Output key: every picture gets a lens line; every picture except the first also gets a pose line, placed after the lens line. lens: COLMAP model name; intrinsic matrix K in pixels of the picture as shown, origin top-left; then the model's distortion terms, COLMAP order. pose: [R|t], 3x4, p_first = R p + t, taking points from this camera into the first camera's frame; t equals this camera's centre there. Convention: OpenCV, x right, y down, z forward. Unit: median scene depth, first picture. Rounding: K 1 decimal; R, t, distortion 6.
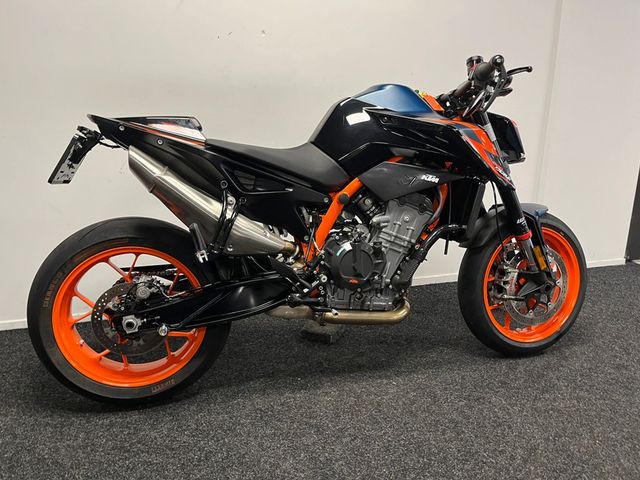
lens RADIAL K [[482.9, 0, 320.5], [0, 482.9, 243.1], [0, 0, 1]] dist [0.079042, -0.107964]
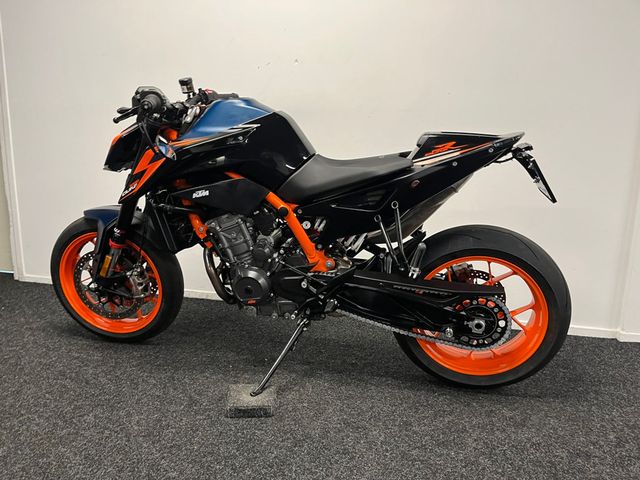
lens RADIAL K [[482.9, 0, 315.5], [0, 482.9, 243.2], [0, 0, 1]] dist [0.079042, -0.107964]
pose [[0.867084, 0.113210, -0.485128, 0.685810], [-0.150026, 0.987967, -0.037594, 0.021484], [0.475034, 0.105379, 0.873635, 0.120650]]
